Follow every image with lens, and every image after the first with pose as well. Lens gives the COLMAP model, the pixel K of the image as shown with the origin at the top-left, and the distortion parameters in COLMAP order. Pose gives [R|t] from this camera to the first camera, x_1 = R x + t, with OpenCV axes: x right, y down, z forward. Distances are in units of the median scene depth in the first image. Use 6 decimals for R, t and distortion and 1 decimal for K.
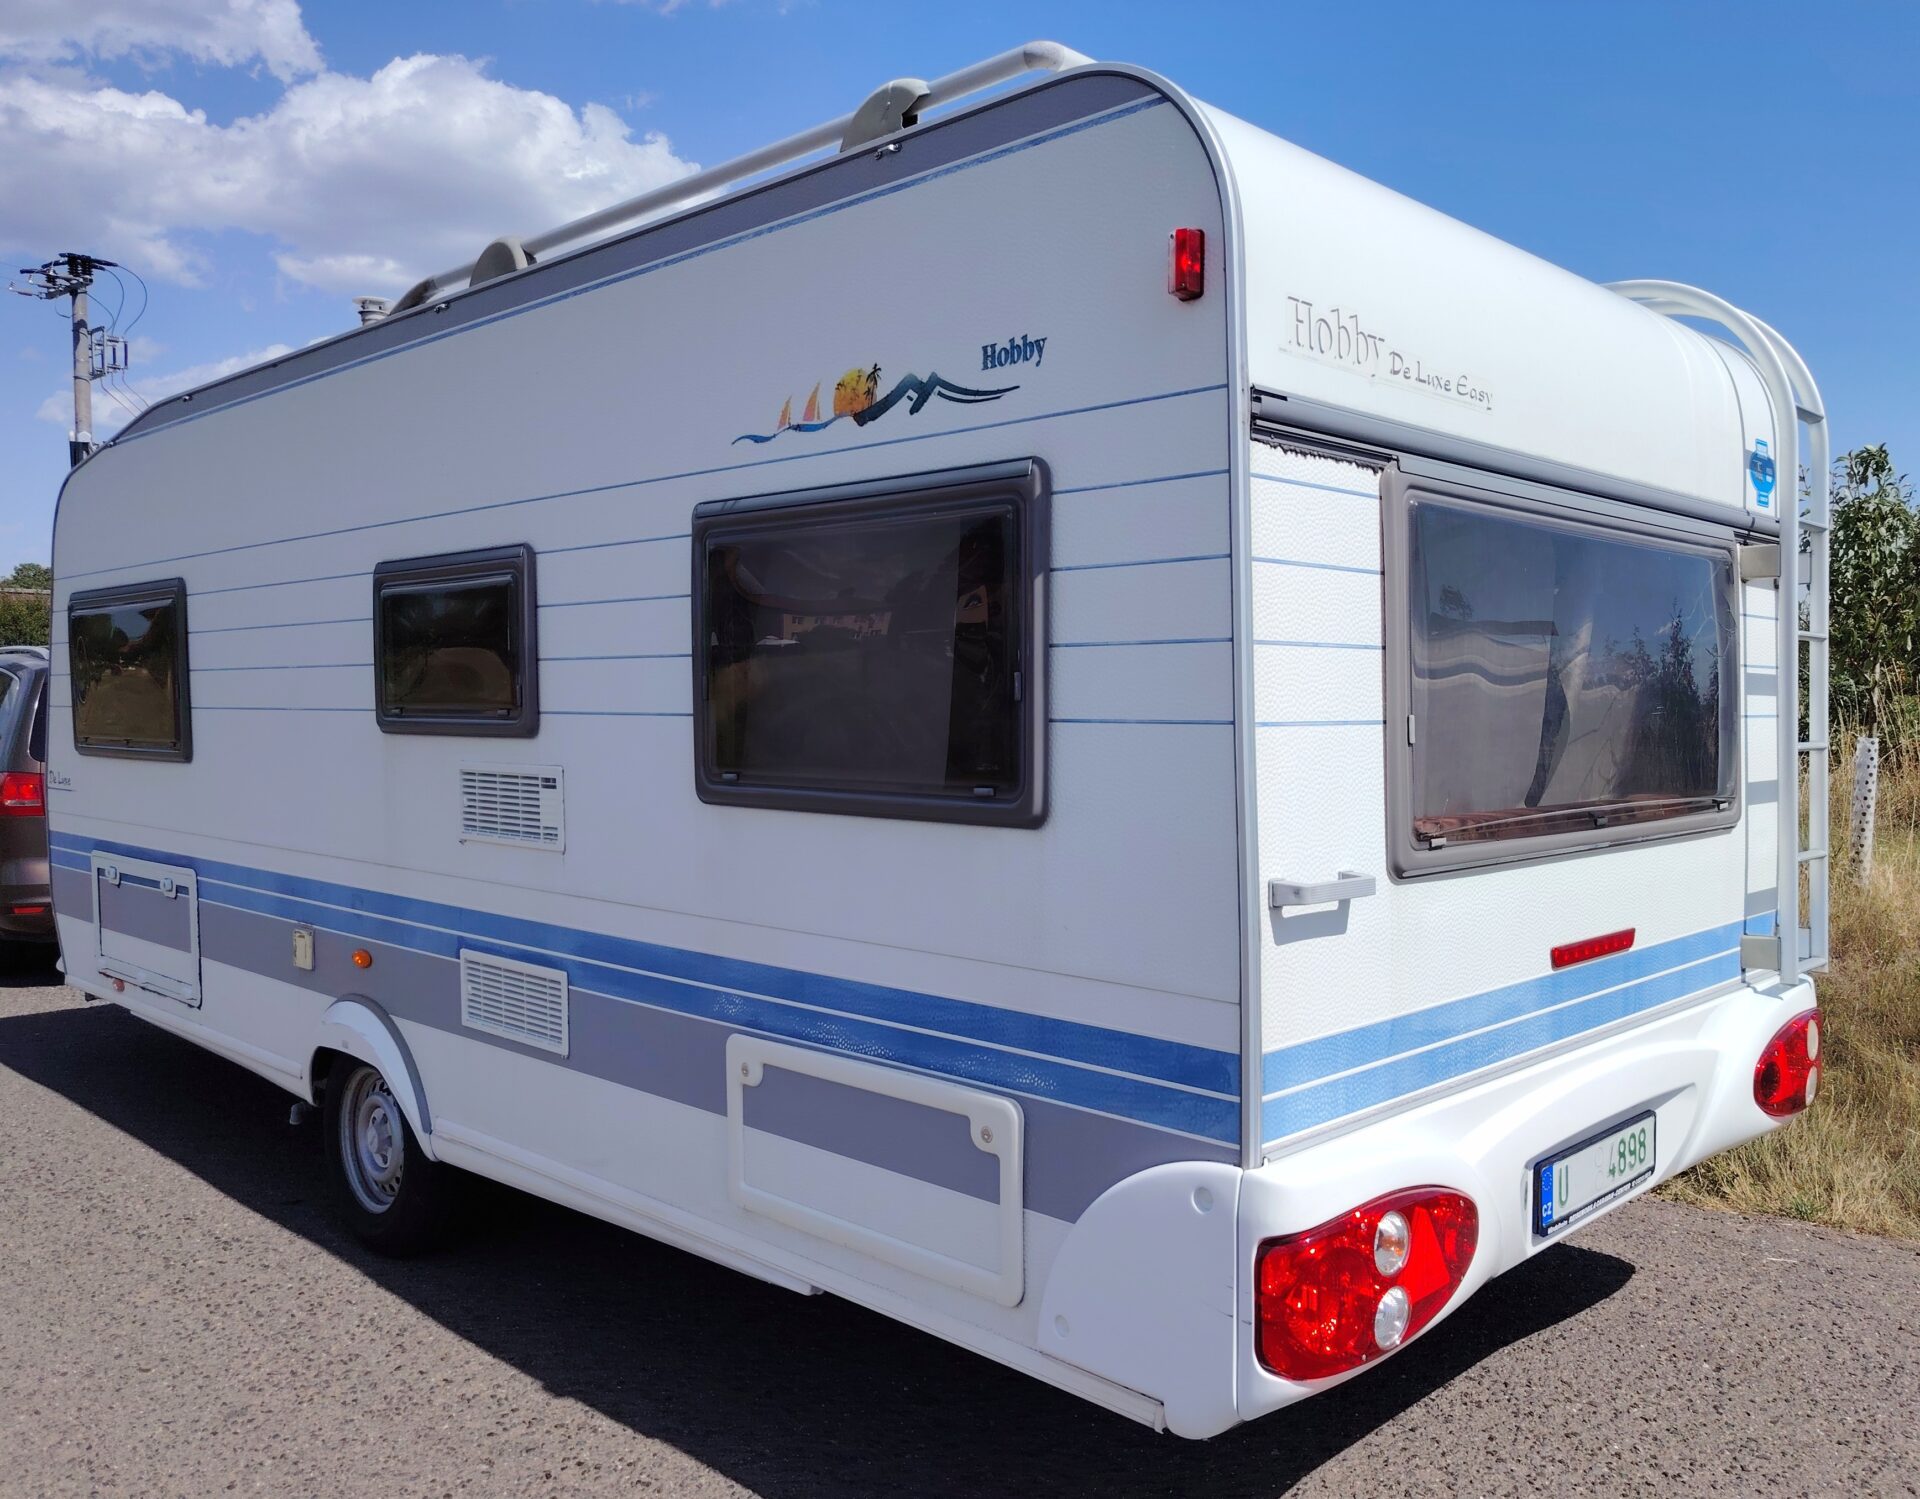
lens RADIAL K [[1540.5, 0, 960.0], [0, 1540.5, 749.5], [0, 0, 1]] dist [0.051370, 0.001080]
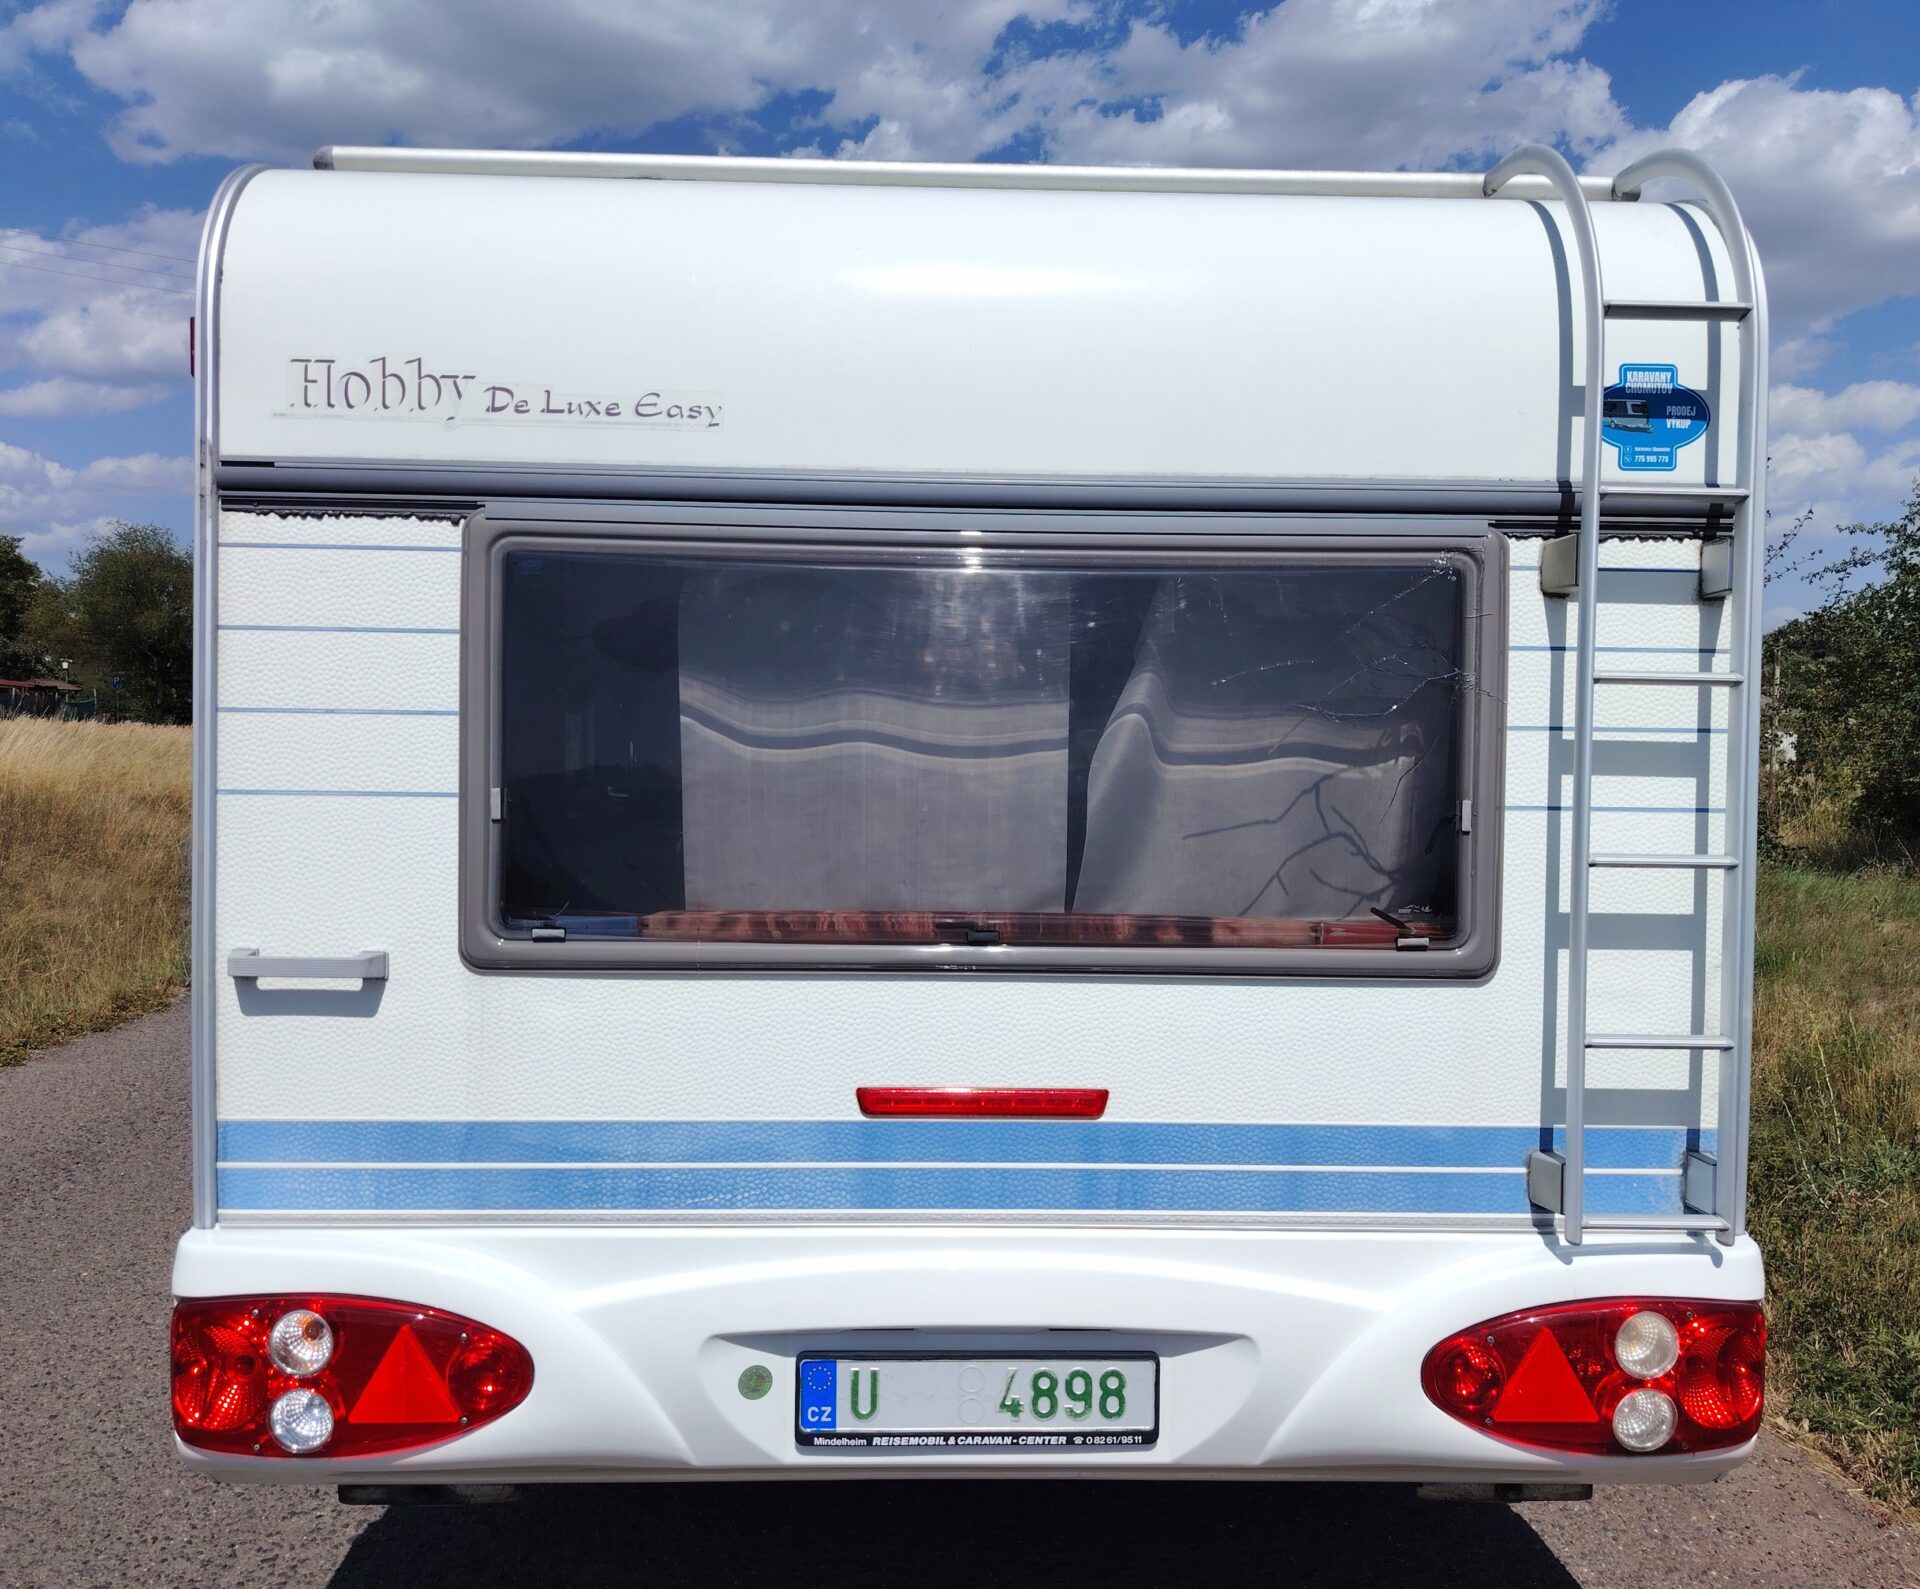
lens RADIAL K [[1600.8, 0, 961.5], [0, 1600.8, 823.7], [0, 0, 1]] dist [0.098601, -0.154855]
pose [[0.712890, 0.026532, -0.700774, 0.954177], [-0.030909, 0.999502, 0.006398, -0.013519], [0.700594, 0.017099, 0.713355, 0.435500]]
